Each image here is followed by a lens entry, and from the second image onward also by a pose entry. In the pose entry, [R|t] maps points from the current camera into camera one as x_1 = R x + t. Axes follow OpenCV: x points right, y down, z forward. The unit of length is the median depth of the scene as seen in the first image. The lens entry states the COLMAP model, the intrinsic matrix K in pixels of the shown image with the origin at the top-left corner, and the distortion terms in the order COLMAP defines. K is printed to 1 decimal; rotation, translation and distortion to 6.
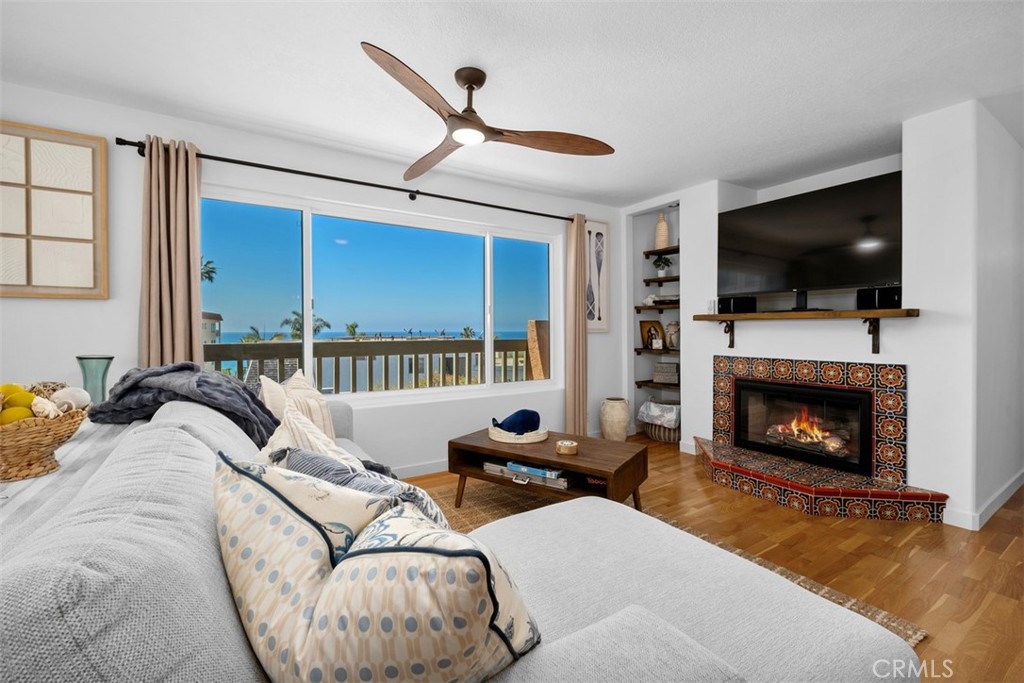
lens RADIAL K [[439.6, 0, 514.1], [0, 439.6, 335.0], [0, 0, 1]] dist [-0.000803, -0.002389]
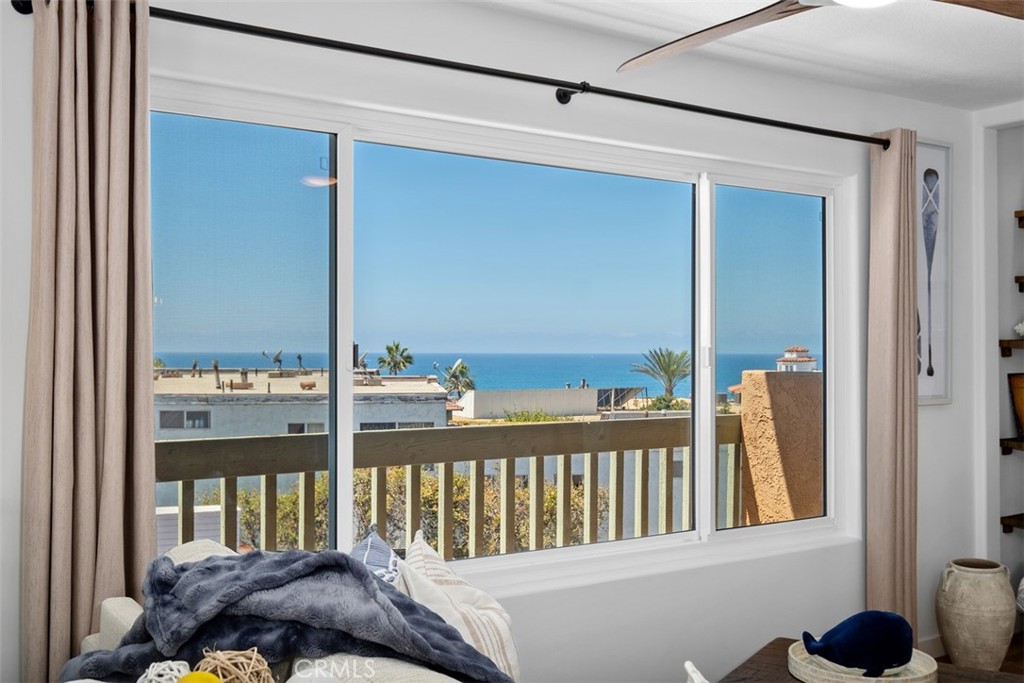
lens RADIAL K [[1043.4, 0, 557.1], [0, 1043.4, 346.0], [0, 0, 1]] dist [0.008201, 0.000000]
pose [[0.999594, 0.004323, 0.028179, -0.261556], [-0.003718, 0.999762, -0.021498, -0.052005], [-0.028265, 0.021385, 0.999372, 0.003255]]
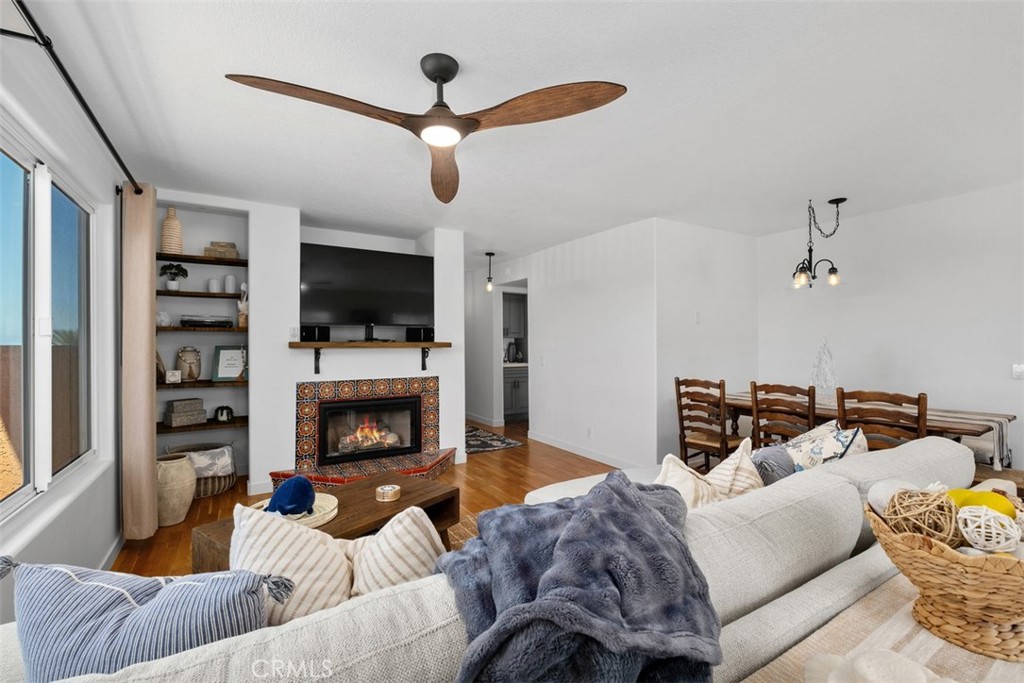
lens RADIAL K [[439.6, 0, 505.9], [0, 439.6, 338.3], [0, 0, 1]] dist [-0.000803, -0.002389]
pose [[0.039468, 0.017843, 0.999062, -0.590534], [0.017793, 0.999669, -0.018557, -0.030688], [-0.999062, 0.018509, 0.039138, 0.543101]]
